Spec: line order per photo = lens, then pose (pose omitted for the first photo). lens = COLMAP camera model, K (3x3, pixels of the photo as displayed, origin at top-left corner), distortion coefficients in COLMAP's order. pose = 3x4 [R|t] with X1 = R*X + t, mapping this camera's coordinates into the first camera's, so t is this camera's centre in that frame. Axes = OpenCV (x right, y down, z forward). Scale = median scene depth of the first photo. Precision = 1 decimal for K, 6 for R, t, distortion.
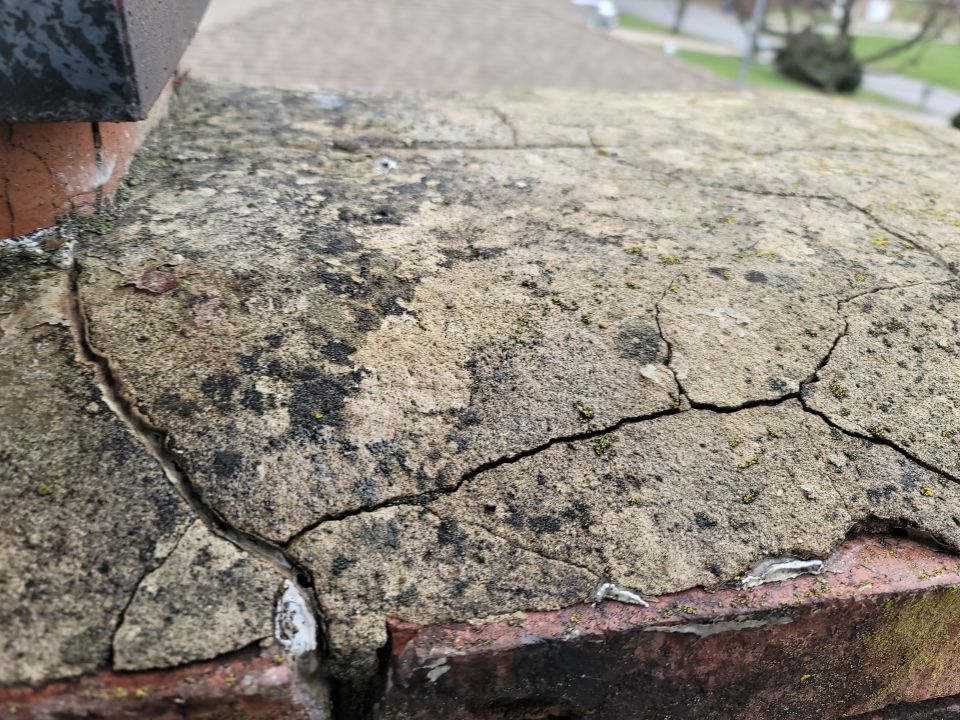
lens RADIAL K [[758.6, 0, 469.2], [0, 758.6, 359.4], [0, 0, 1]] dist [-0.002776, 0.008257]
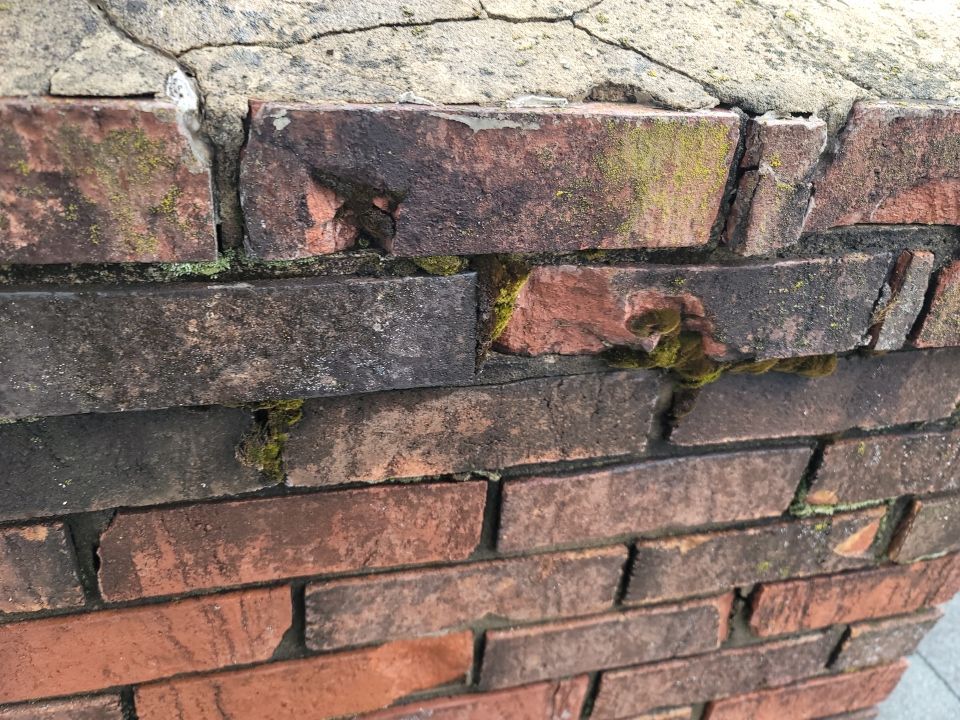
lens RADIAL K [[720.0, 0, 480.0], [0, 720.0, 360.0], [0, 0, 1]] dist [0.069527, -0.102327]
pose [[0.998743, -0.006239, 0.049730, 0.238899], [0.004366, 0.999280, 0.037681, 0.728119], [-0.049929, -0.037417, 0.998052, -0.387050]]
